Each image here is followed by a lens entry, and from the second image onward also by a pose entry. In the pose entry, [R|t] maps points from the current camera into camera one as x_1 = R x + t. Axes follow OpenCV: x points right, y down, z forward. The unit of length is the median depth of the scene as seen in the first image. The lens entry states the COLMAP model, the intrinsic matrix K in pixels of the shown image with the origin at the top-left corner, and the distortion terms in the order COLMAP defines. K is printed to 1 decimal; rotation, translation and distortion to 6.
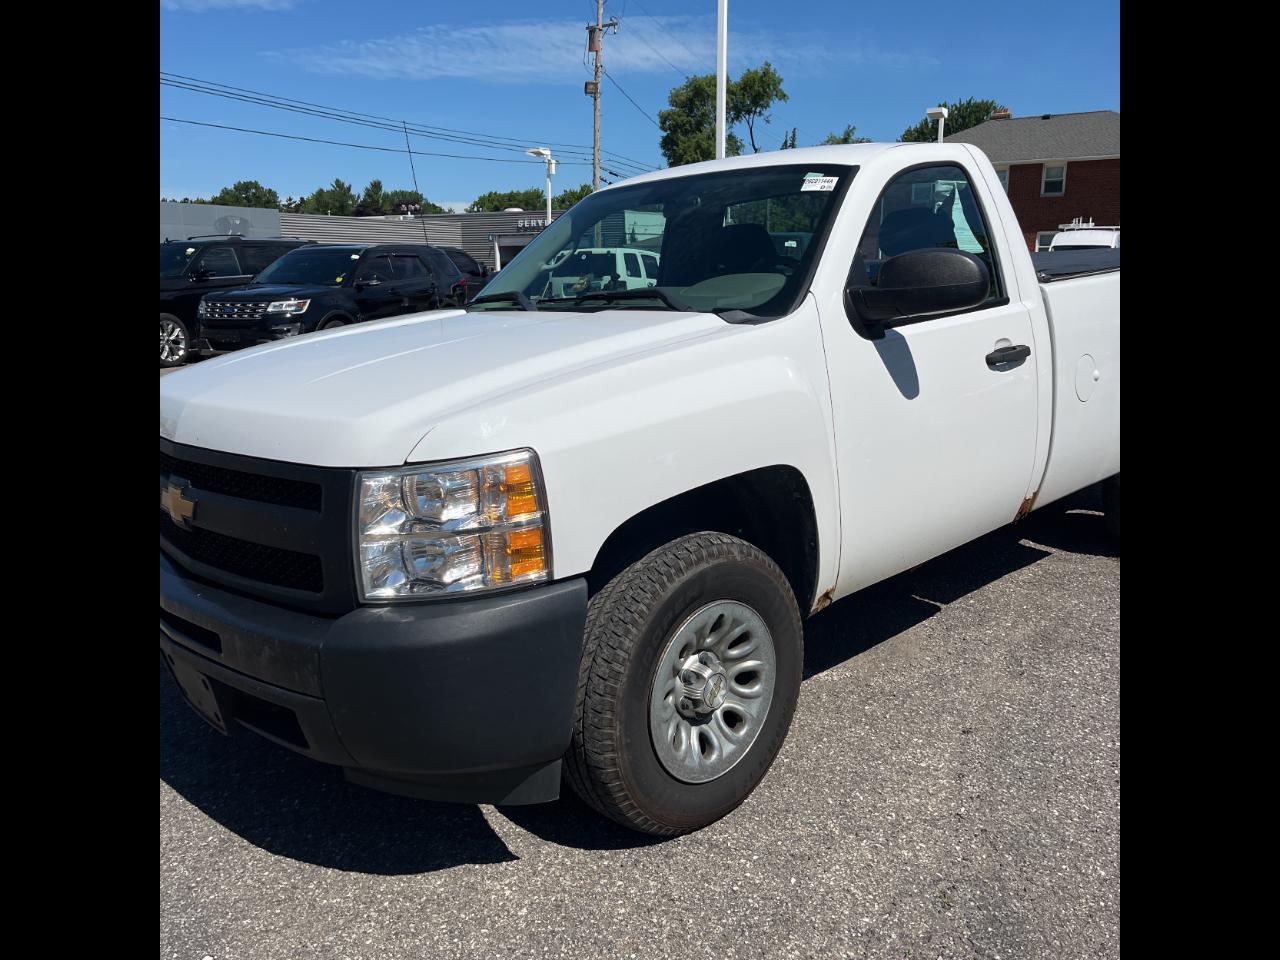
lens RADIAL K [[981.6, 0, 646.9], [0, 981.6, 475.4], [0, 0, 1]] dist [0.036614, -0.013434]
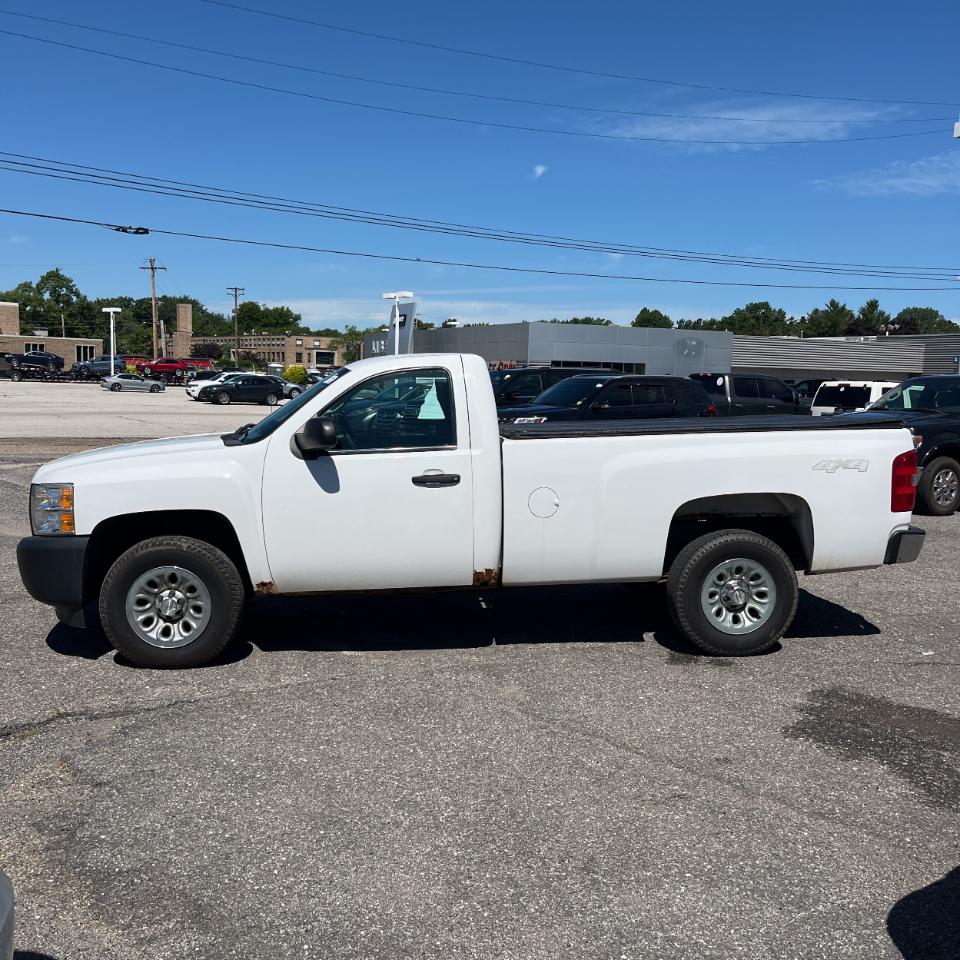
lens RADIAL K [[983.7, 0, 477.7], [0, 983.7, 481.3], [0, 0, 1]] dist [0.006376, 0.000000]
pose [[0.791061, 0.093094, -0.604612, 0.274459], [-0.156740, 0.986205, -0.053226, -0.007423], [0.591316, 0.136871, 0.794740, -0.056751]]
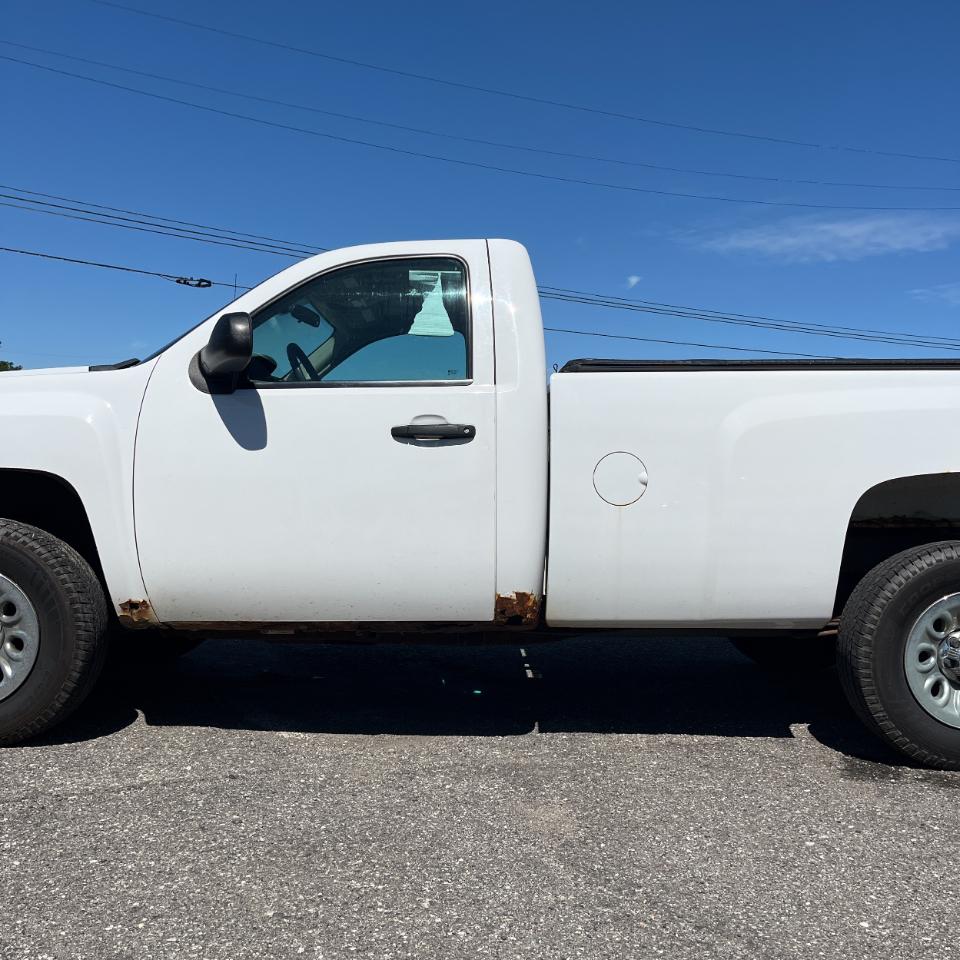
lens RADIAL K [[983.7, 0, 475.2], [0, 983.7, 479.3], [0, 0, 1]] dist [0.006376, 0.000000]
pose [[0.728425, 0.042873, -0.683783, 0.202744], [-0.188941, 0.971909, -0.140338, 0.010229], [0.658558, 0.231420, 0.716063, 0.064567]]
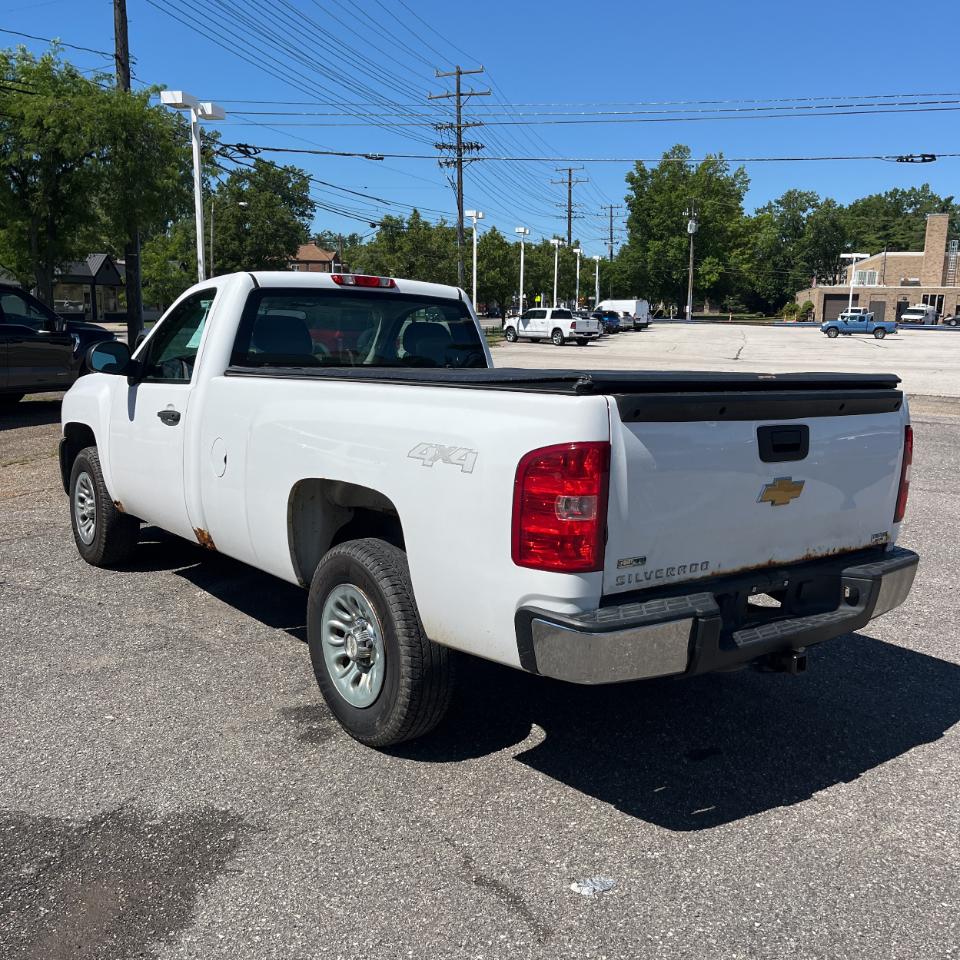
lens RADIAL K [[983.7, 0, 484.7], [0, 983.7, 486.8], [0, 0, 1]] dist [0.006376, 0.000000]
pose [[-0.096888, 0.186739, -0.977620, 0.343934], [-0.225908, 0.952479, 0.204325, -0.082532], [0.969318, 0.240649, -0.050098, 0.298262]]
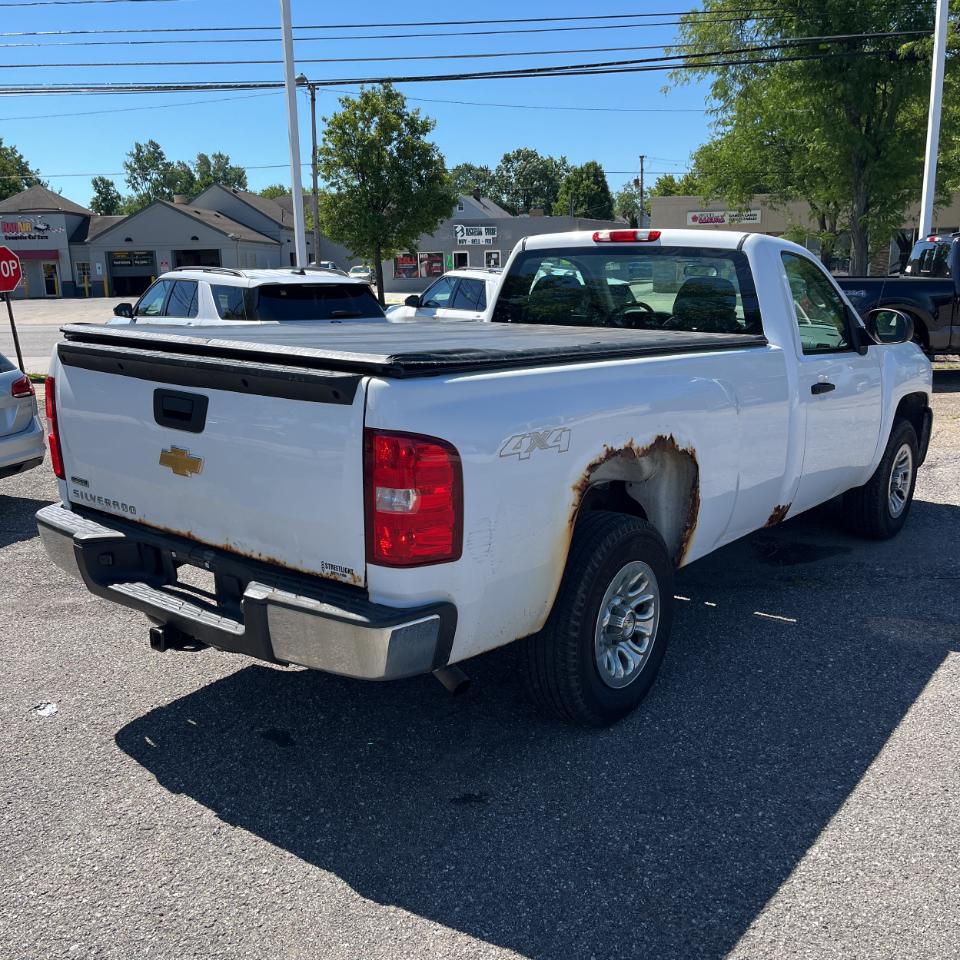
lens RADIAL K [[983.7, 0, 481.4], [0, 983.7, 484.4], [0, 0, 1]] dist [0.006376, 0.000000]
pose [[-0.991079, 0.064242, -0.116767, 0.122180], [0.010419, 0.910818, 0.412676, -0.125122], [0.132865, 0.407779, -0.903362, 0.513441]]
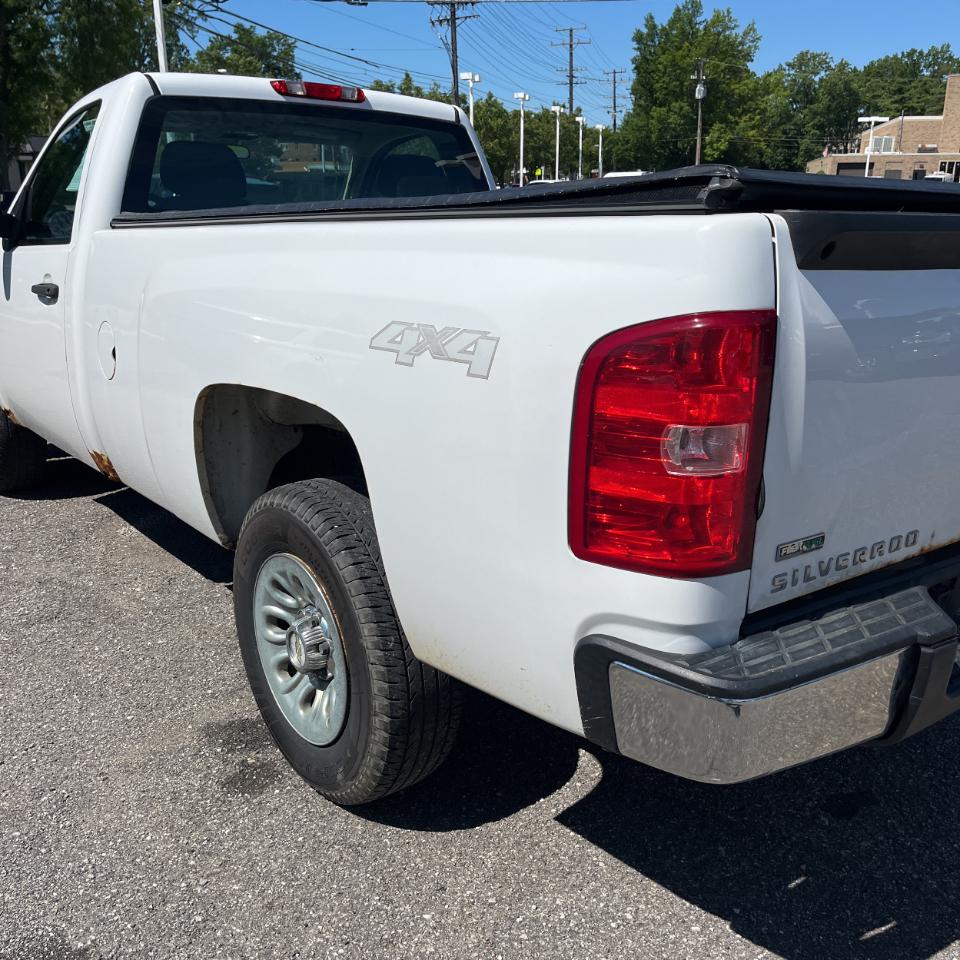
lens RADIAL K [[983.7, 0, 489.5], [0, 983.7, 488.0], [0, 0, 1]] dist [0.006376, 0.000000]
pose [[-0.089852, 0.302308, -0.948966, 0.263842], [-0.211540, 0.925287, 0.314794, -0.068157], [0.973230, 0.229029, -0.019188, 0.291083]]
